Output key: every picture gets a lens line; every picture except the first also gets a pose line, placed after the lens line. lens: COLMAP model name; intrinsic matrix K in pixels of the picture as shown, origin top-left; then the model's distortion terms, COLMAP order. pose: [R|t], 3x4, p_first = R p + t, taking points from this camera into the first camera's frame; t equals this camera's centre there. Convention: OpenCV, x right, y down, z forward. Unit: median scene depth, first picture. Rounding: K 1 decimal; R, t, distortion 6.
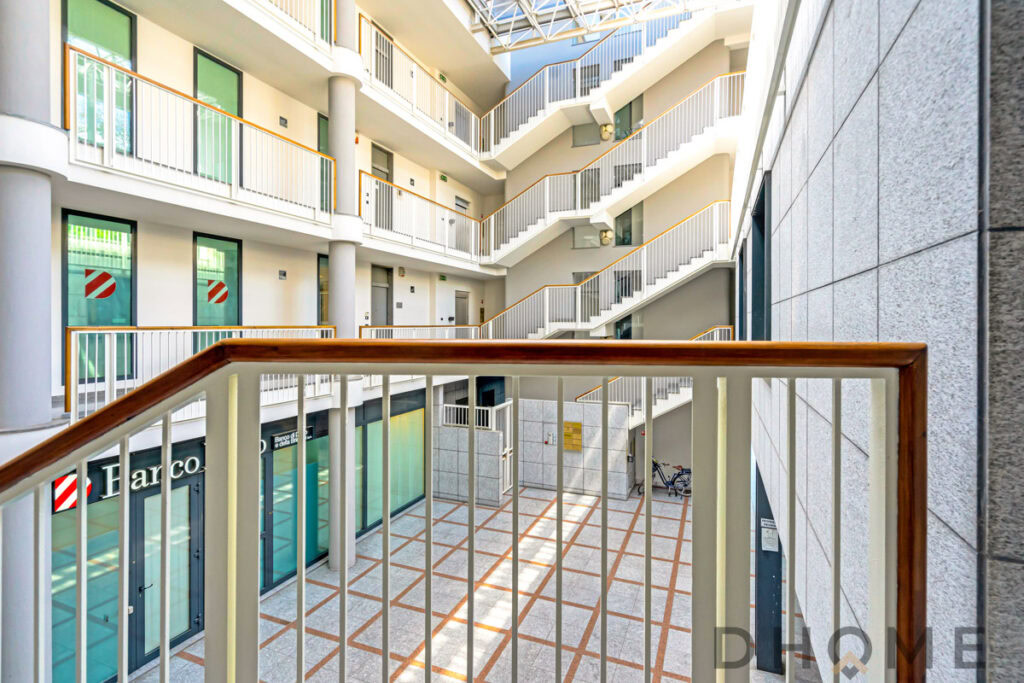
lens RADIAL K [[487.9, 0, 508.7], [0, 487.9, 343.2], [0, 0, 1]] dist [0.010370, -0.001090]
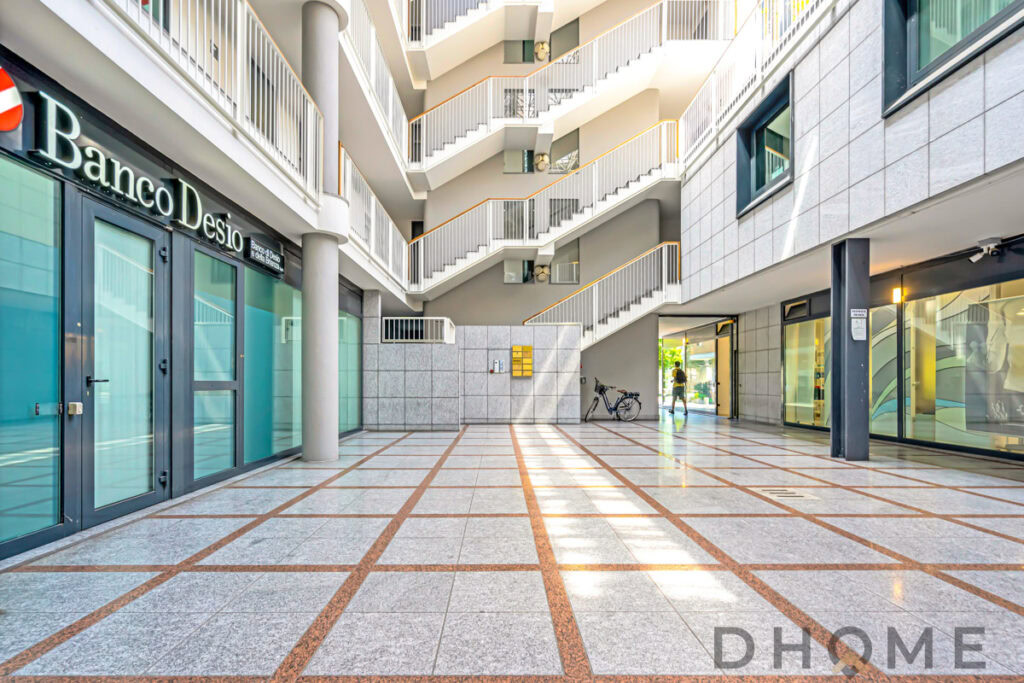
lens RADIAL K [[487.9, 0, 489.7], [0, 487.9, 389.4], [0, 0, 1]] dist [0.010370, -0.001090]
pose [[0.932315, -0.004450, 0.361620, -0.261597], [0.009067, 0.999898, -0.011071, 0.254944], [-0.361534, 0.013601, 0.932260, 0.166211]]
